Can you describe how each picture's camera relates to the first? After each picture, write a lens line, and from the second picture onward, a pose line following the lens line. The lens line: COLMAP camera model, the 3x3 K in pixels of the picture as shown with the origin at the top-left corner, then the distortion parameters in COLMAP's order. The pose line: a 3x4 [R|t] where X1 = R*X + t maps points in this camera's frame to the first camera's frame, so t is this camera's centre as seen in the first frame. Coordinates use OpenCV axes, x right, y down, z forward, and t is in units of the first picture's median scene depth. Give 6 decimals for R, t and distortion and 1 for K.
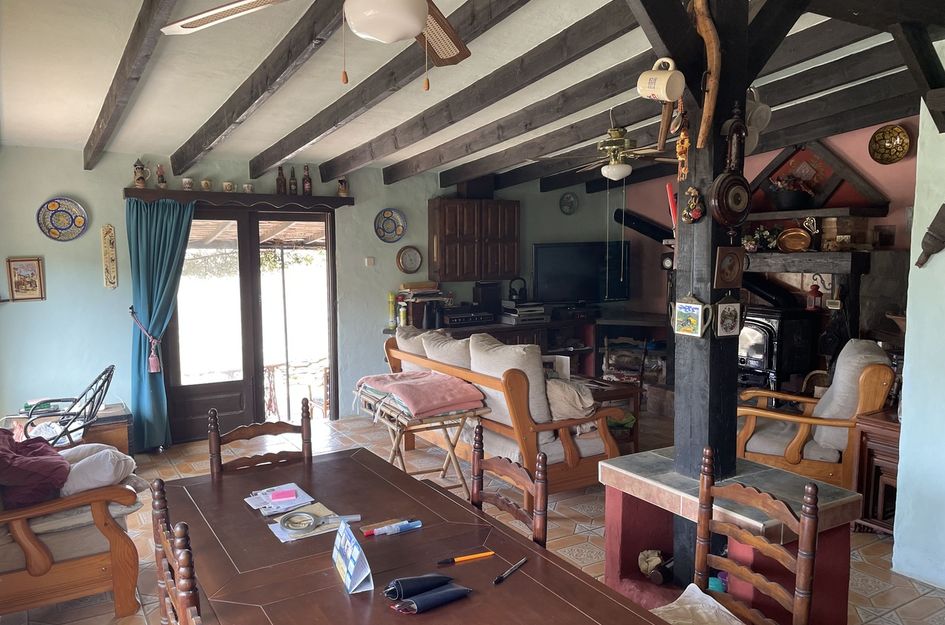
lens RADIAL K [[706.1, 0, 472.5], [0, 706.1, 312.5], [0, 0, 1]] dist [0.088233, -0.146914]
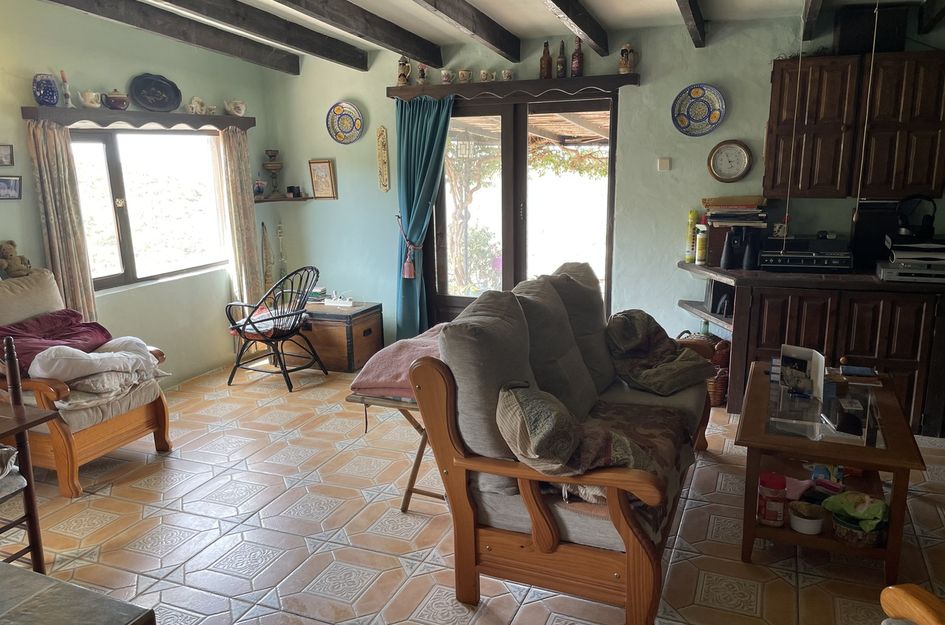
lens RADIAL K [[706.1, 0, 472.5], [0, 706.1, 312.5], [0, 0, 1]] dist [0.088233, -0.146914]
pose [[0.588781, 0.173935, -0.789356, 0.353482], [-0.057825, 0.983134, 0.173503, -0.040981], [0.806222, -0.056510, 0.588909, 0.440824]]
